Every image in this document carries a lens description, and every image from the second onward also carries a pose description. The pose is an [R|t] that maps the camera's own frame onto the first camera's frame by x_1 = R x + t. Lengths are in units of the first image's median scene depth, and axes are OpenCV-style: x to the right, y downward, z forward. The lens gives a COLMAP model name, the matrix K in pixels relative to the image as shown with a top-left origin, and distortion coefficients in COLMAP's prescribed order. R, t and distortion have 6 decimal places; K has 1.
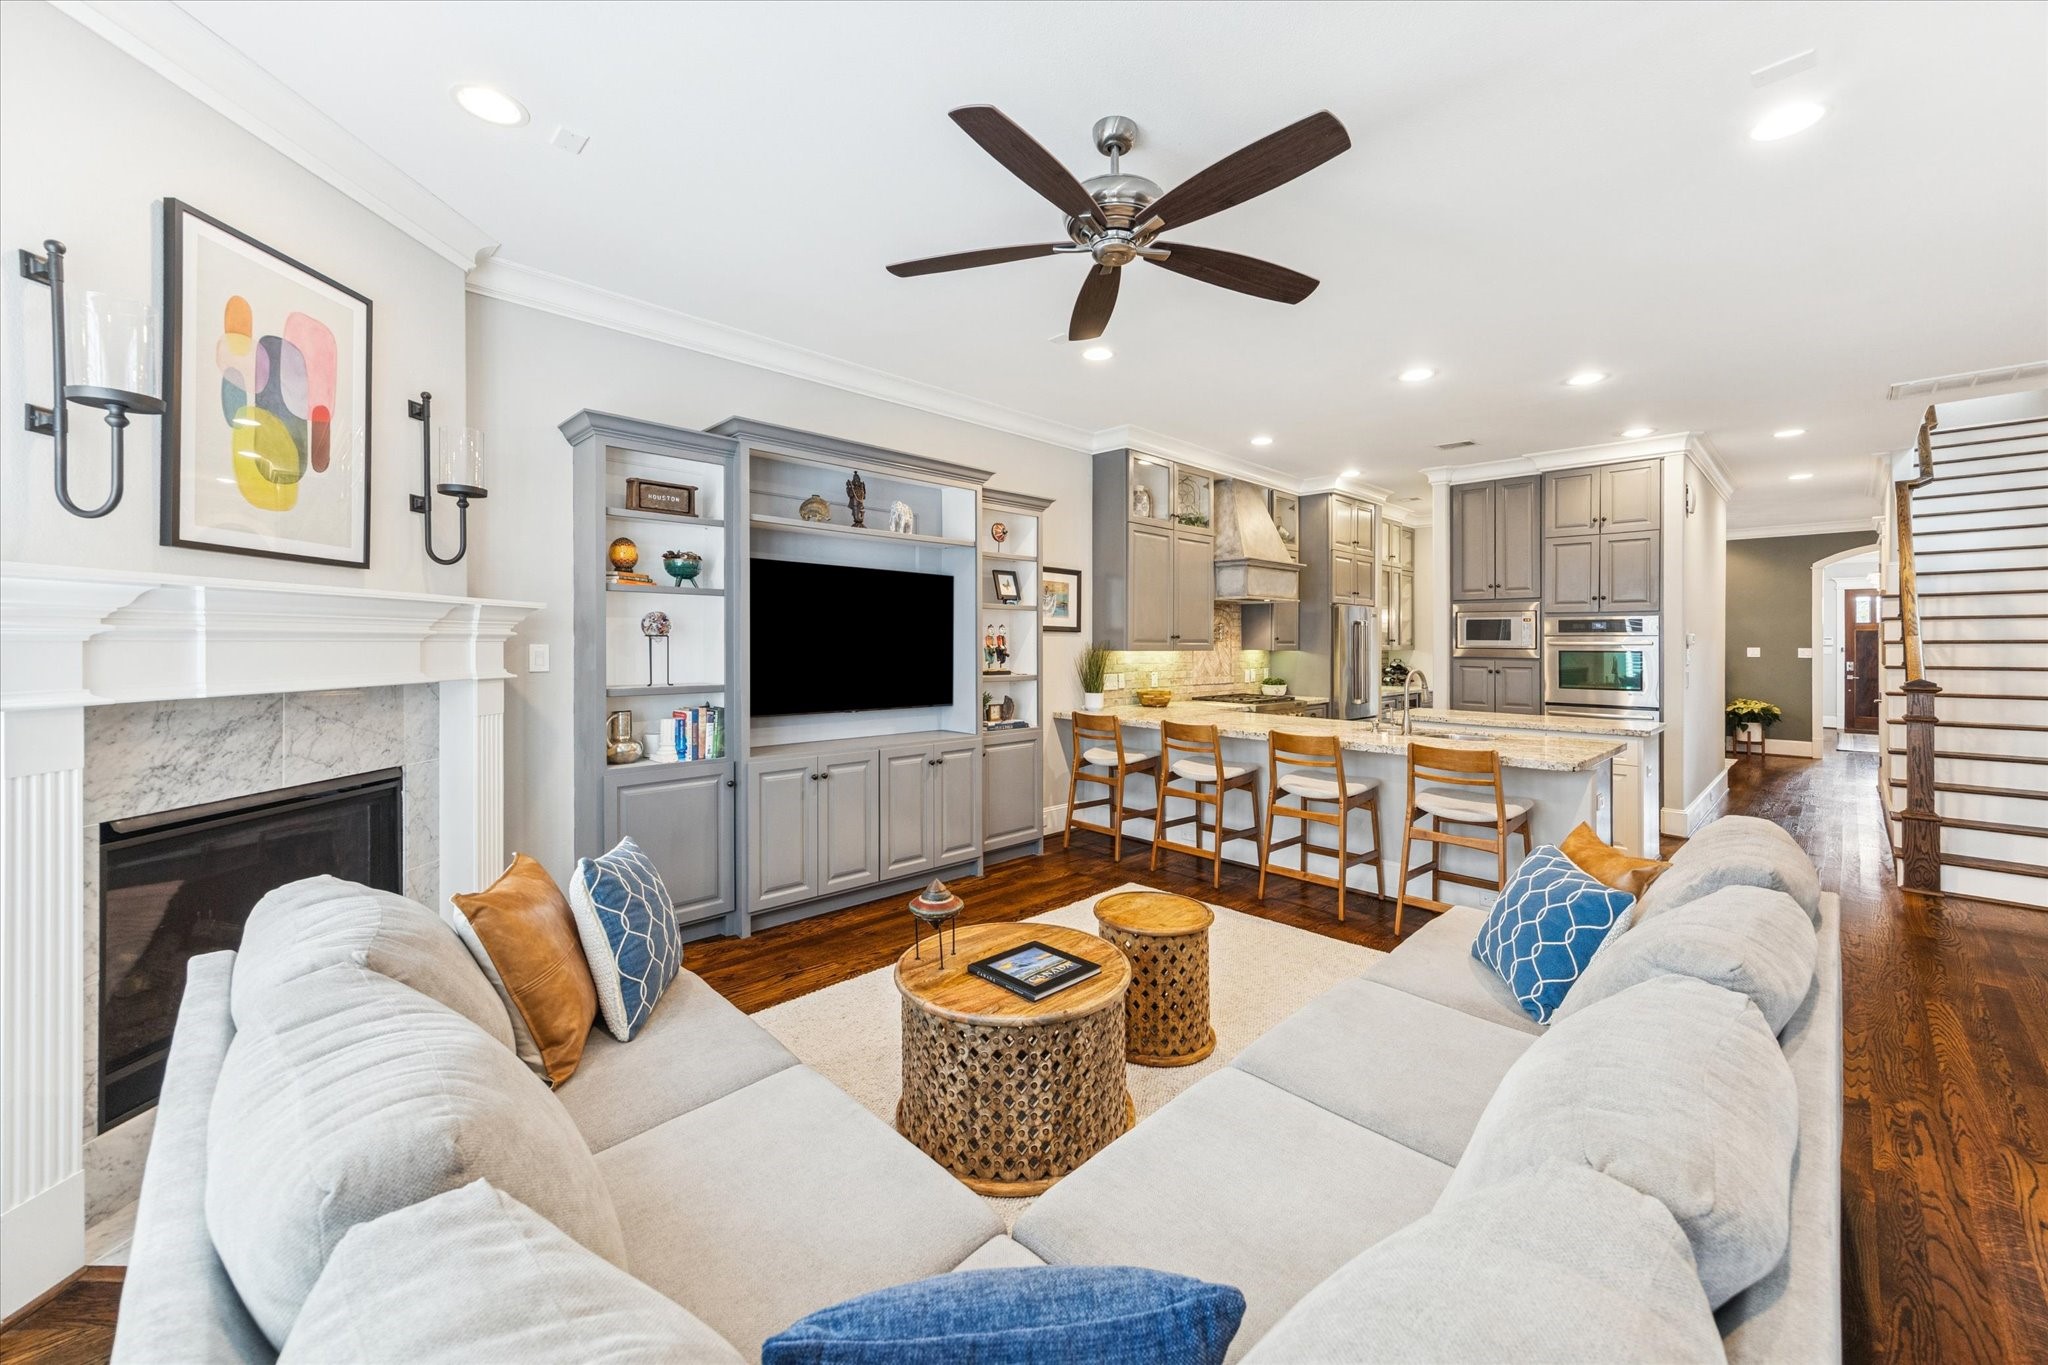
lens RADIAL K [[785.8, 0, 1077.1], [0, 785.8, 631.7], [0, 0, 1]] dist [-0.005950, 0.000290]
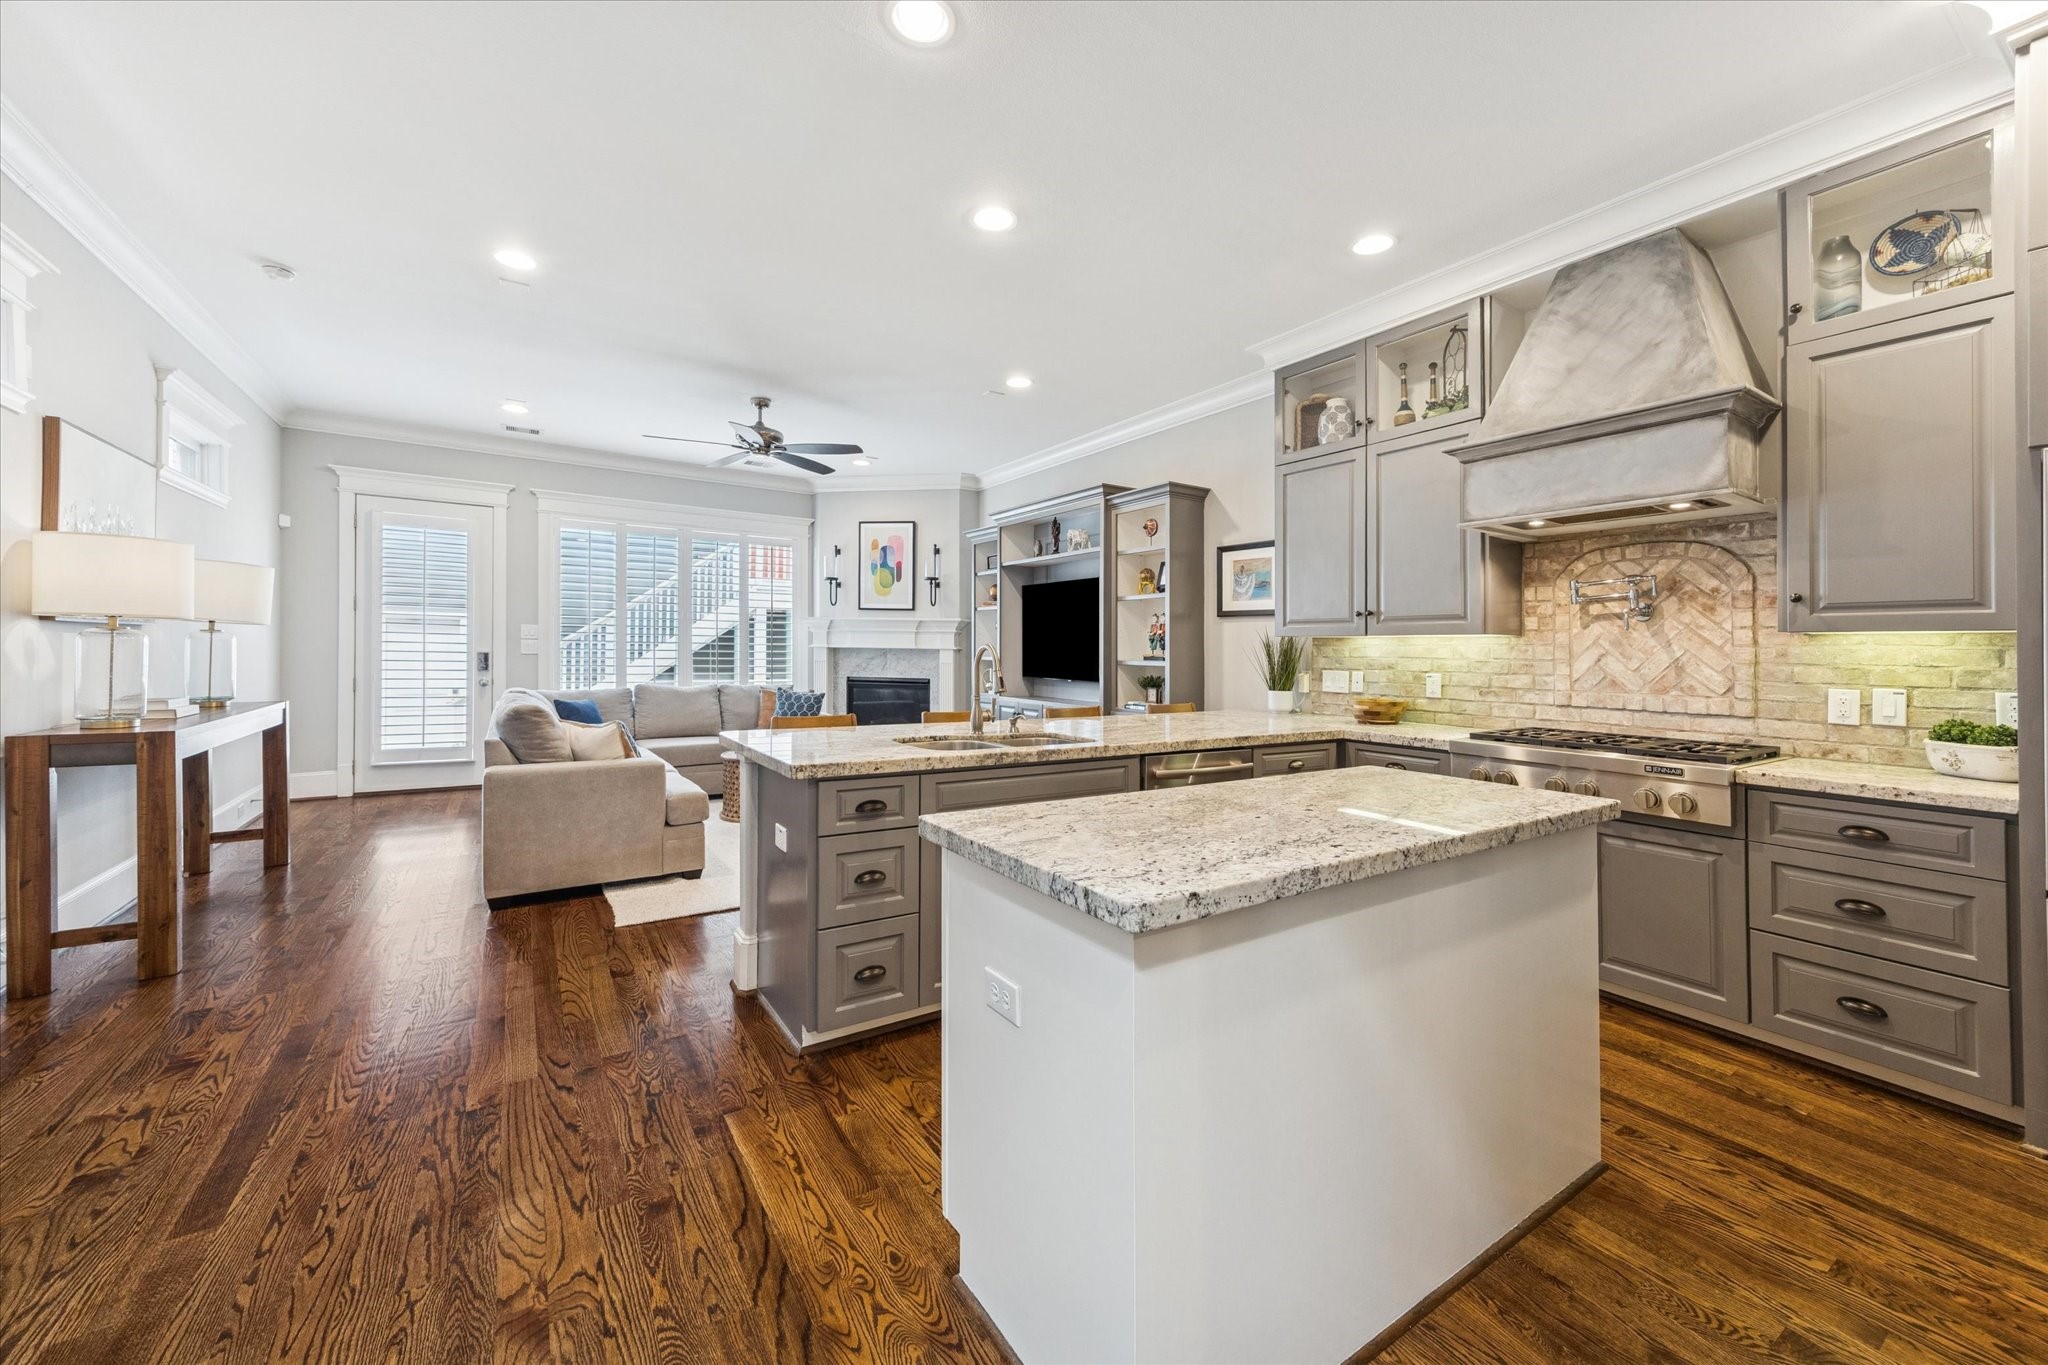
lens RADIAL K [[785.8, 0, 1010.7], [0, 785.8, 658.2], [0, 0, 1]] dist [-0.005950, 0.000290]
pose [[-0.244544, -0.002818, -0.969634, 1.115743], [-0.004311, 0.999989, -0.001819, 0.062205], [0.969629, 0.003735, -0.244554, 1.214709]]
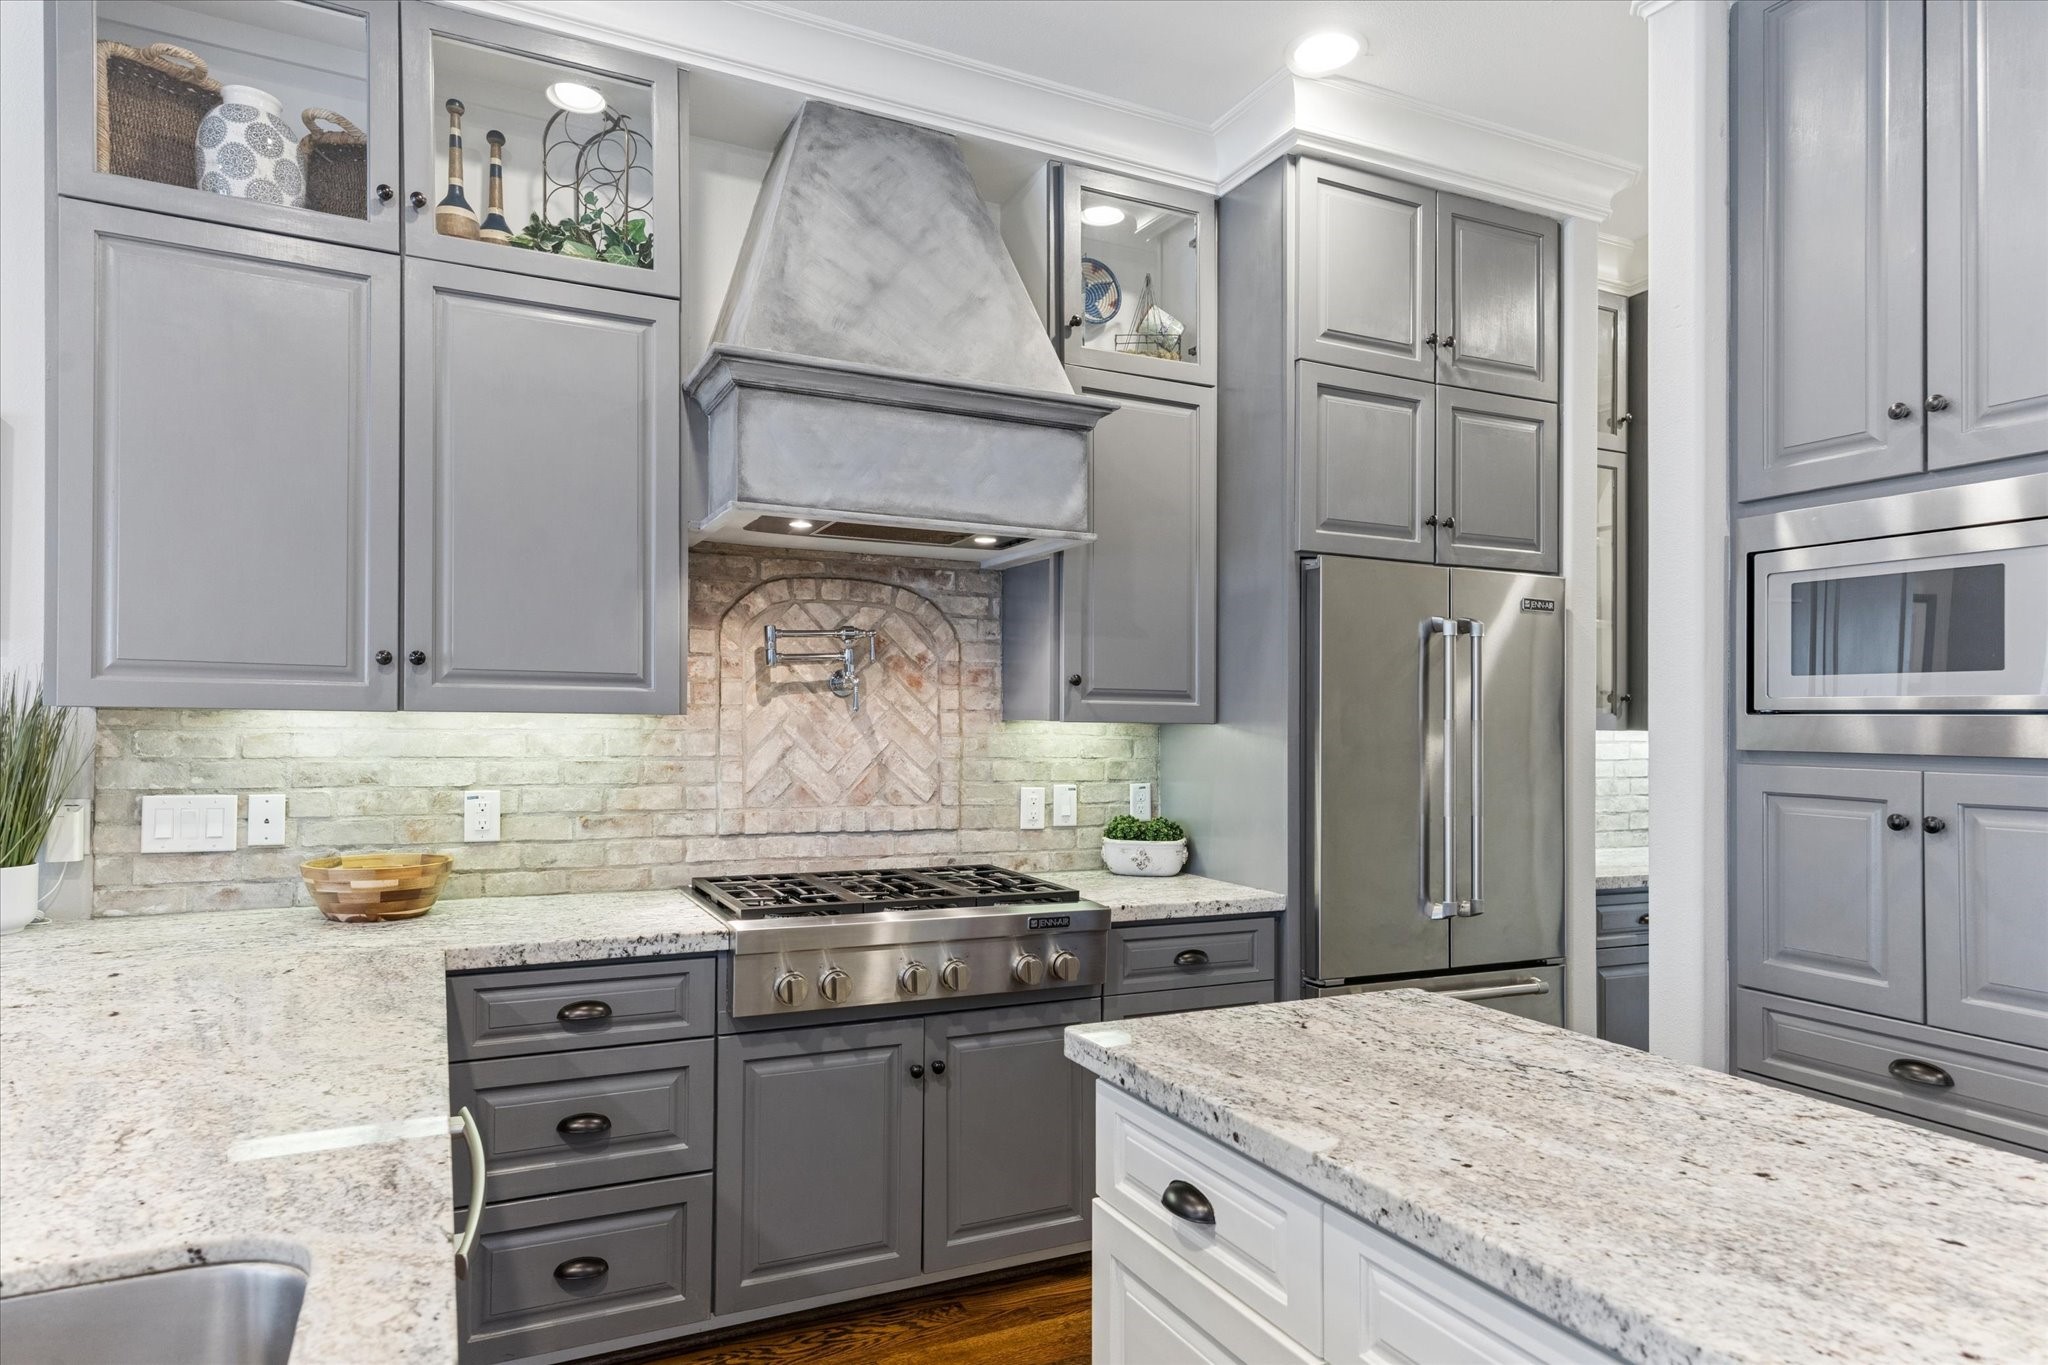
lens RADIAL K [[1194.5, 0, 1072.9], [0, 1194.5, 699.8], [0, 0, 1]] dist [0.005347, 0.004663]
pose [[0.946133, 0.000172, -0.323779, 0.644304], [-0.003618, 0.999943, -0.010042, 0.033005], [0.323759, 0.010673, 0.946079, 0.961918]]
